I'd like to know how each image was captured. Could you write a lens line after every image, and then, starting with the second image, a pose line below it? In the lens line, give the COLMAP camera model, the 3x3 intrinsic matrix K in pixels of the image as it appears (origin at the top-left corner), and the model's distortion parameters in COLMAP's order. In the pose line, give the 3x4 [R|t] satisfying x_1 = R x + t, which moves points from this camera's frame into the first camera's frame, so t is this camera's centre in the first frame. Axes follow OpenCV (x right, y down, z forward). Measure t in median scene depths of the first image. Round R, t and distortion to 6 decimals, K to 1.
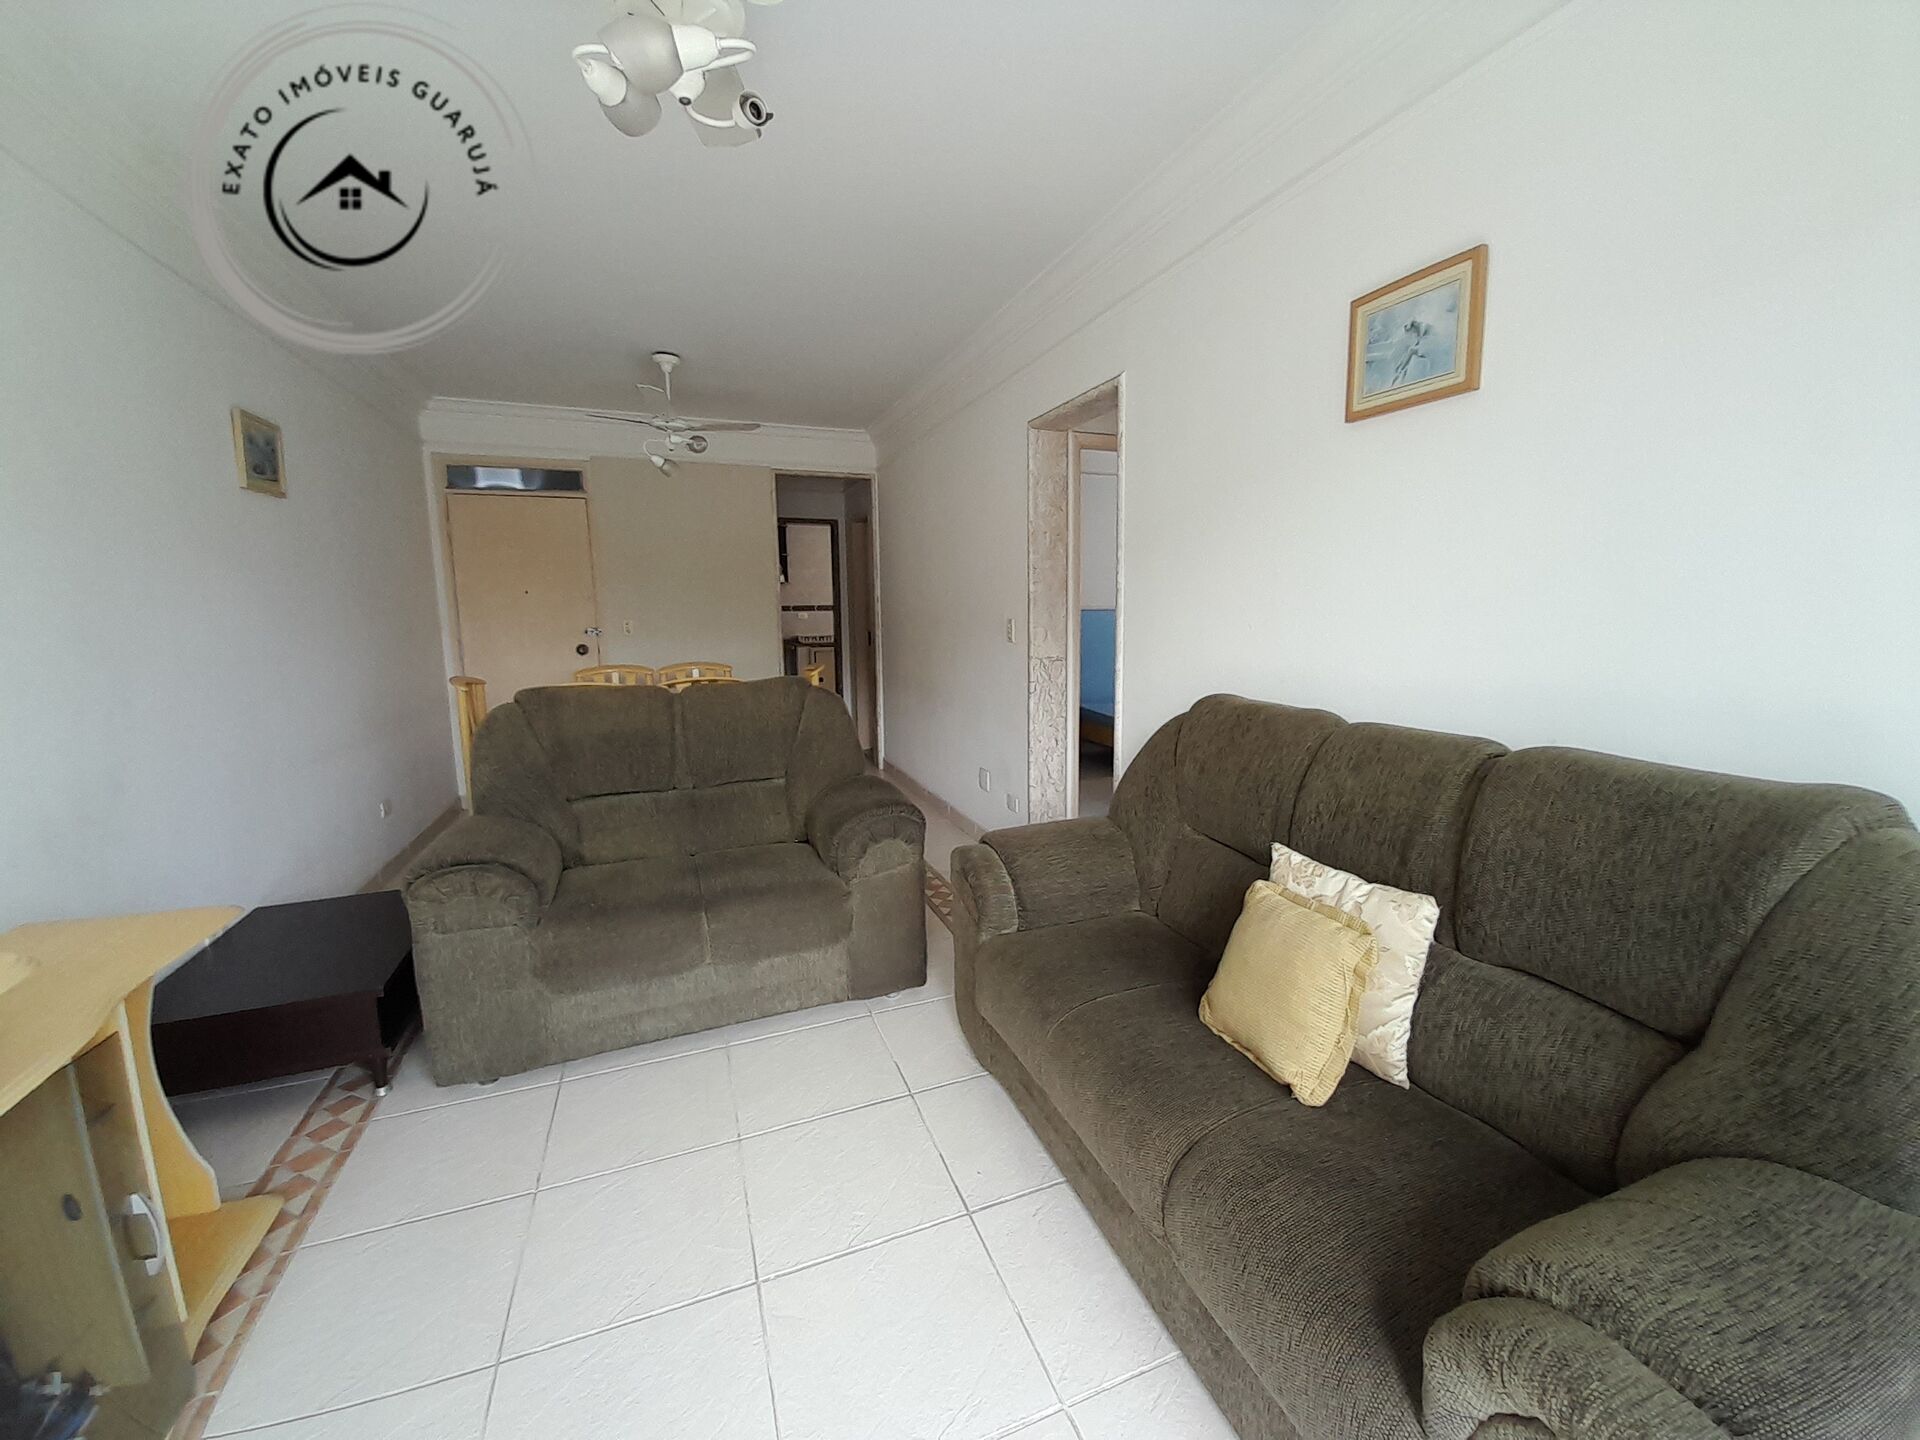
lens RADIAL K [[764.7, 0, 993.5], [0, 764.7, 709.6], [0, 0, 1]] dist [0.013849, -0.016908]
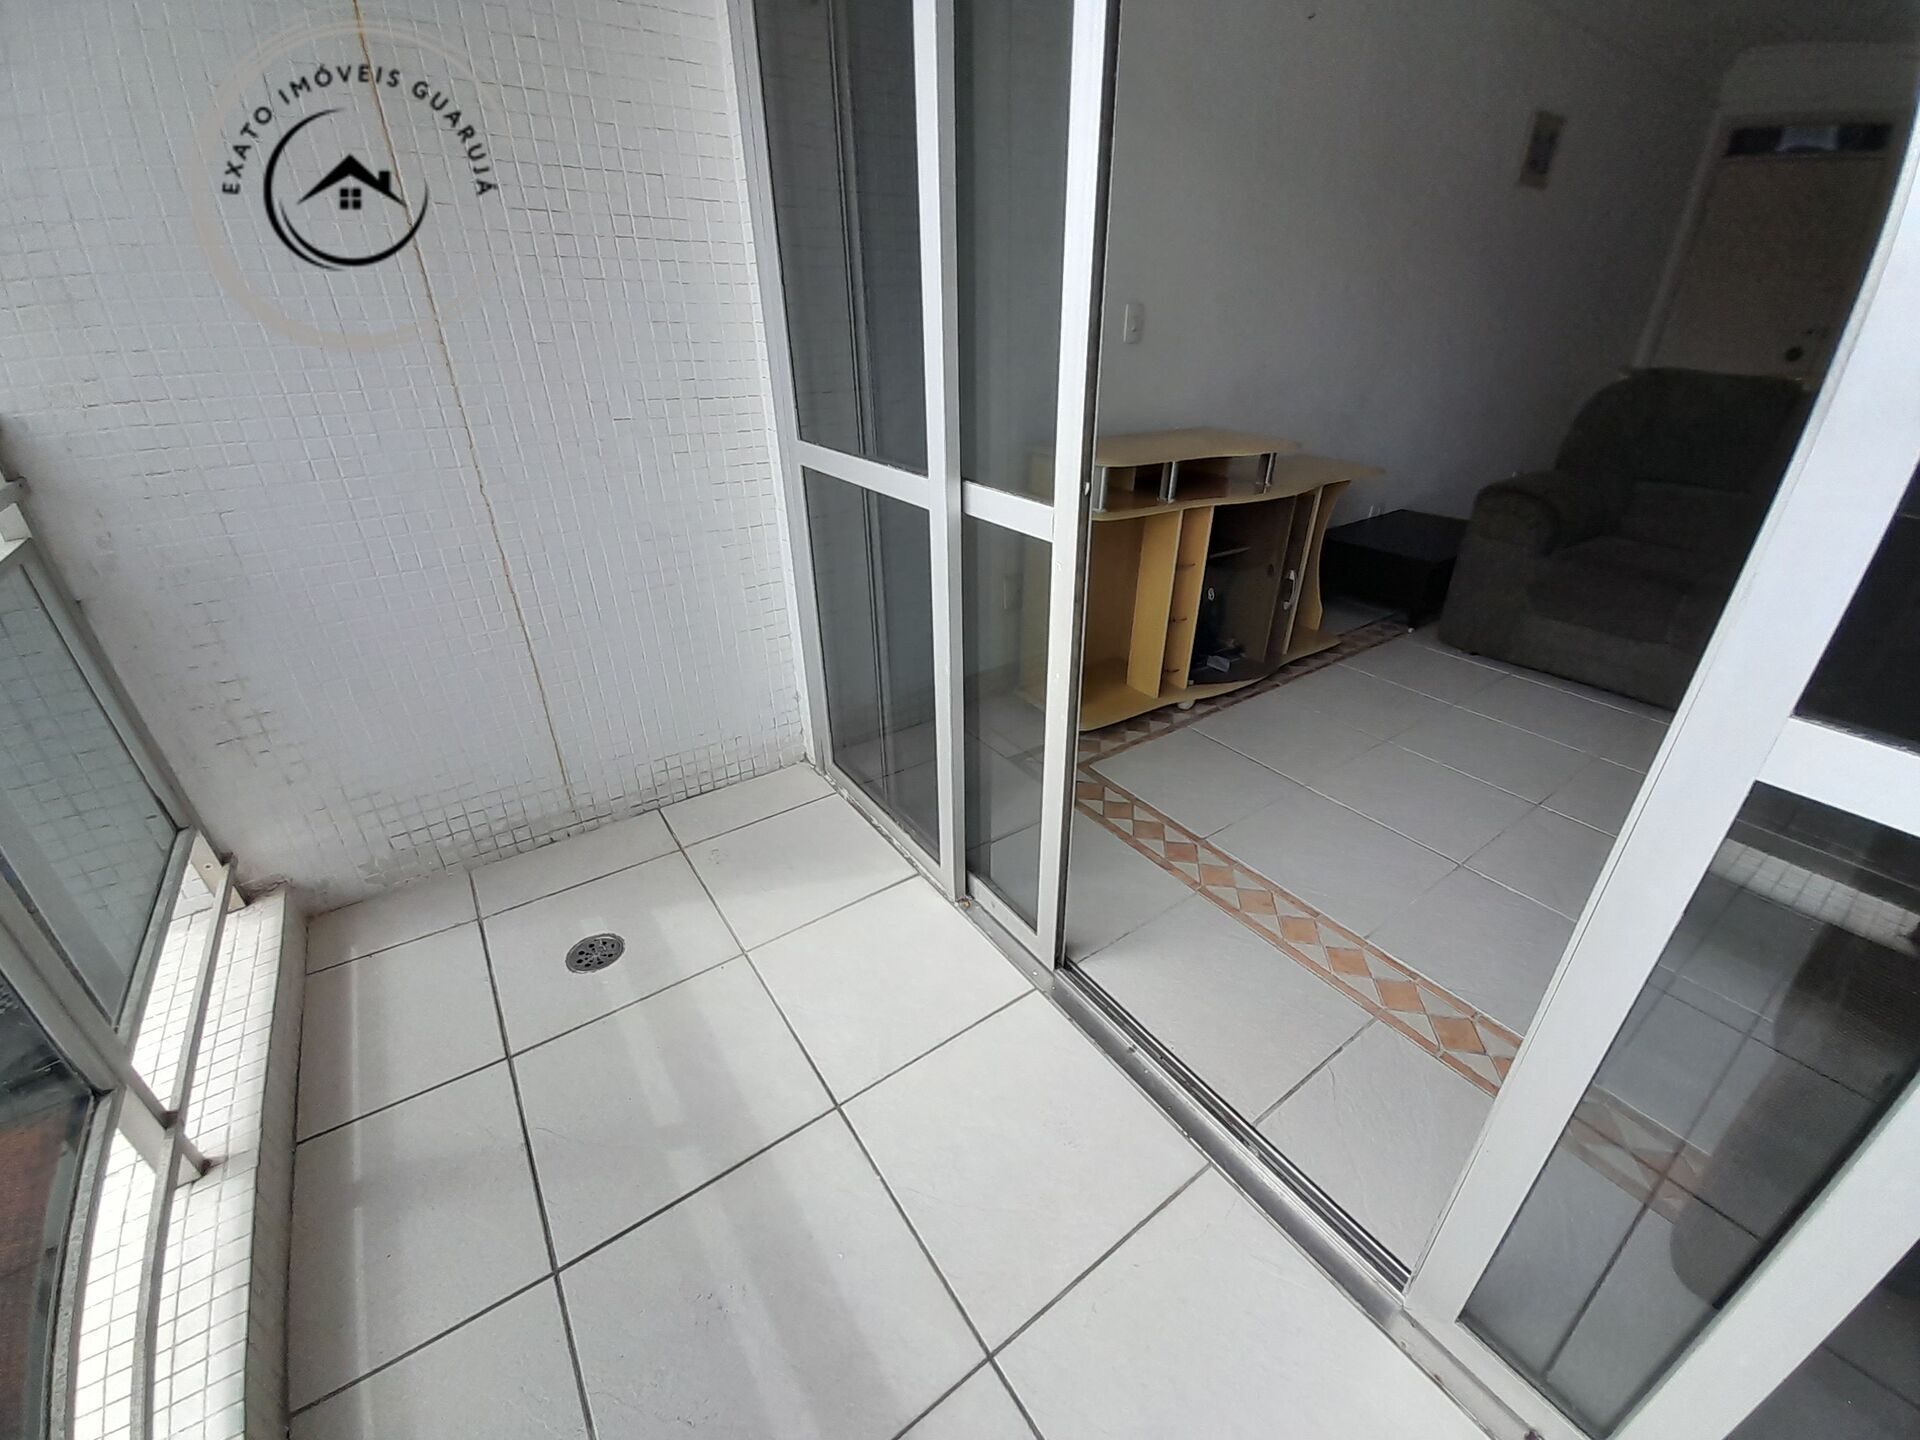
lens RADIAL K [[773.4, 0, 960.0], [0, 773.4, 720.0], [0, 0, 1]] dist [0.001426, -0.011494]
pose [[0.222853, 0.460245, -0.859367, 0.420498], [-0.127100, 0.887729, 0.442474, 0.076102], [0.966531, 0.010619, 0.256330, -0.284551]]
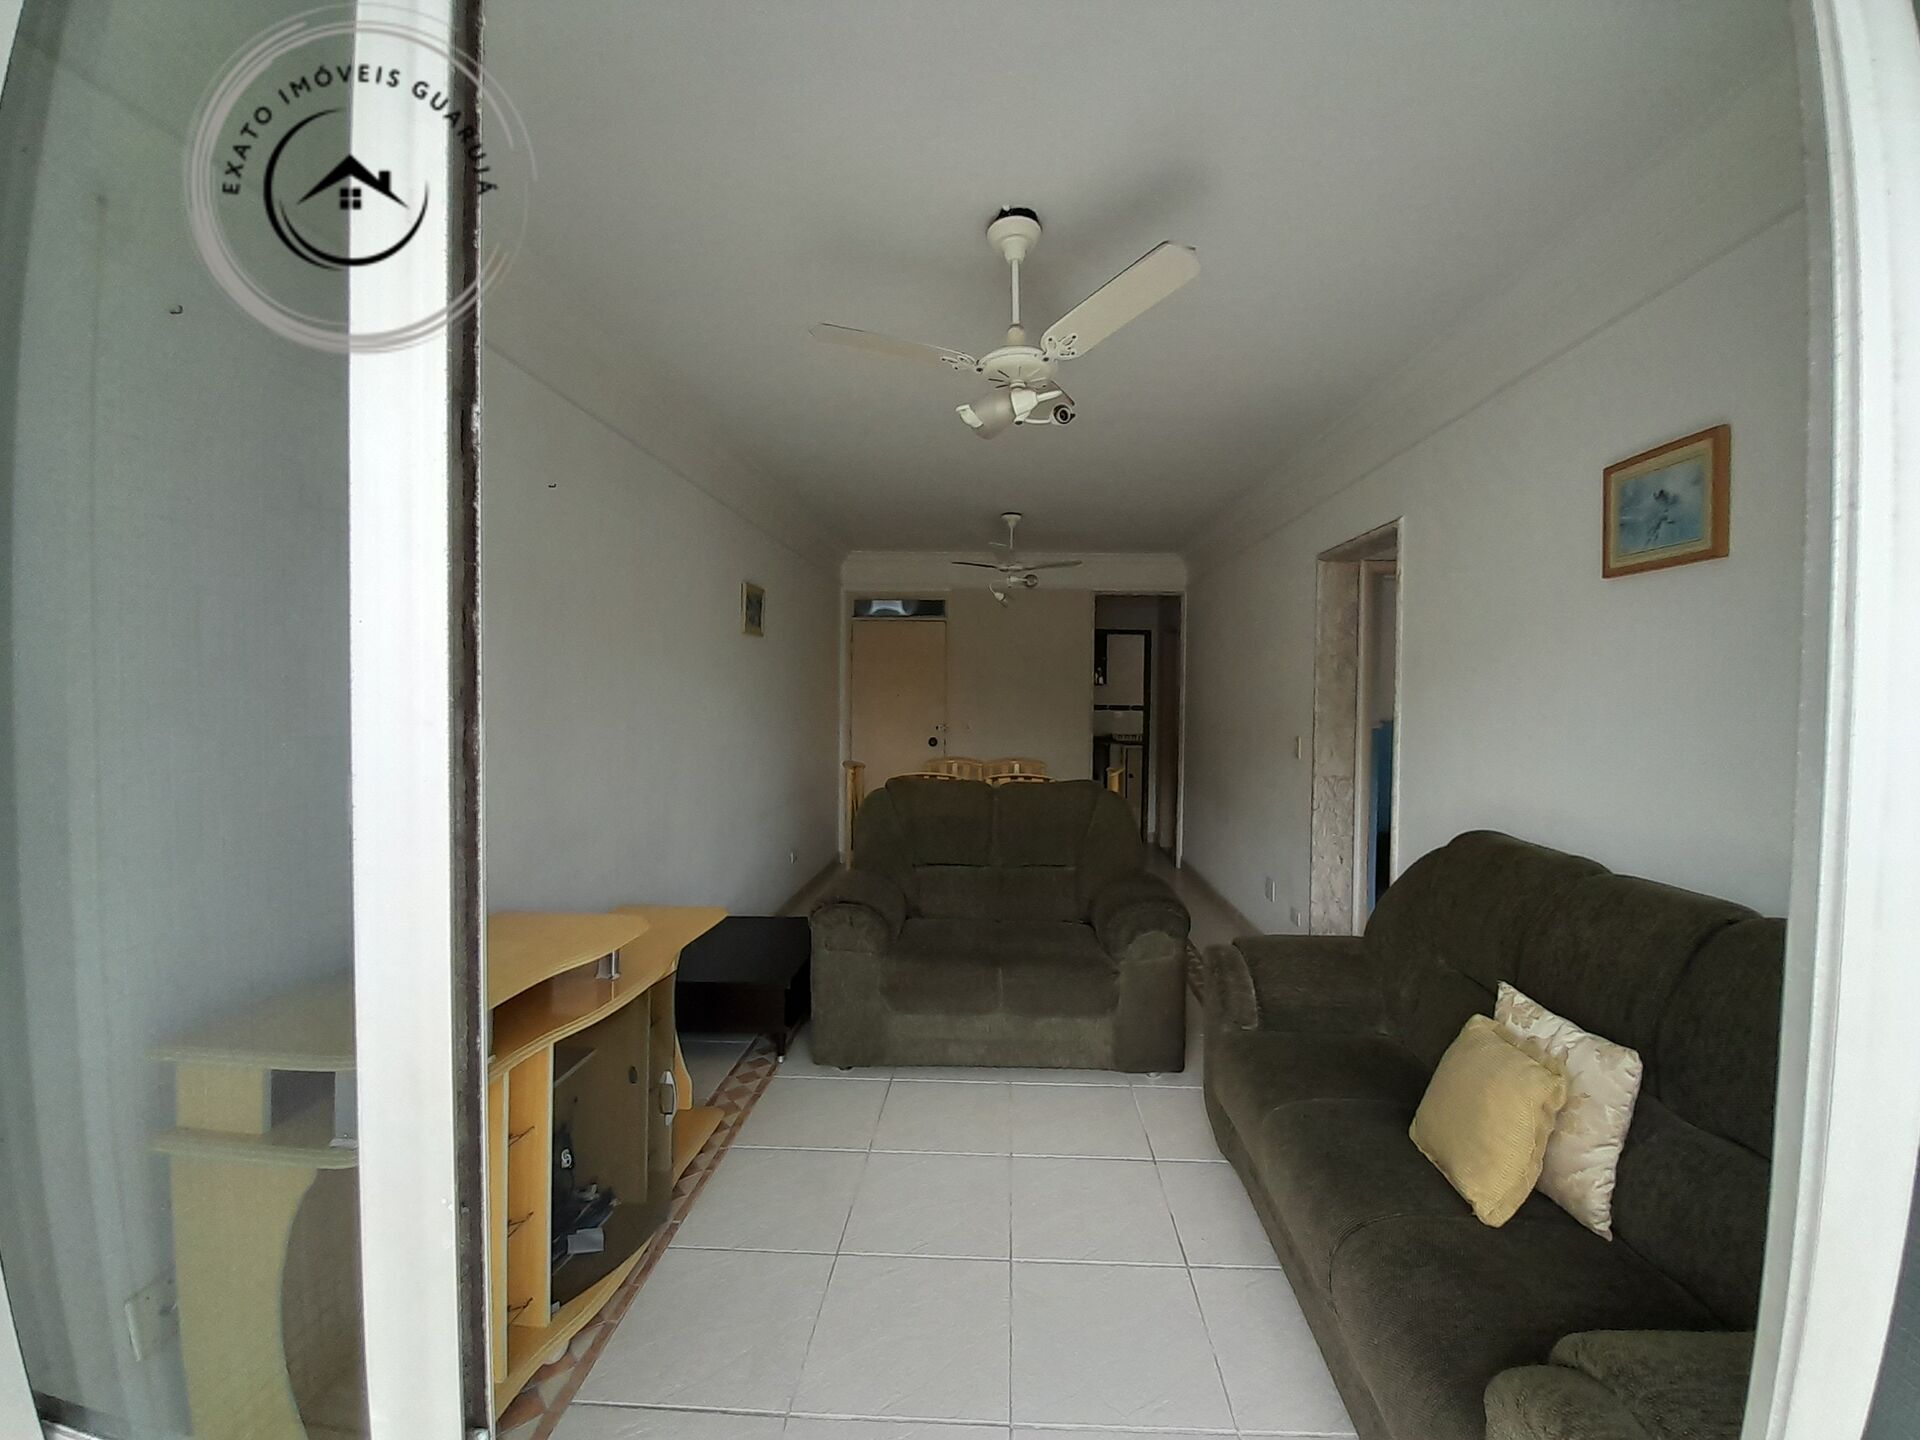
lens RADIAL K [[764.7, 0, 993.5], [0, 764.7, 709.6], [0, 0, 1]] dist [0.013849, -0.016908]
pose [[0.914957, 0.028109, -0.402572, 0.110754], [-0.075939, 0.991743, -0.103345, -0.025622], [0.396342, 0.125127, 0.909536, -0.210556]]
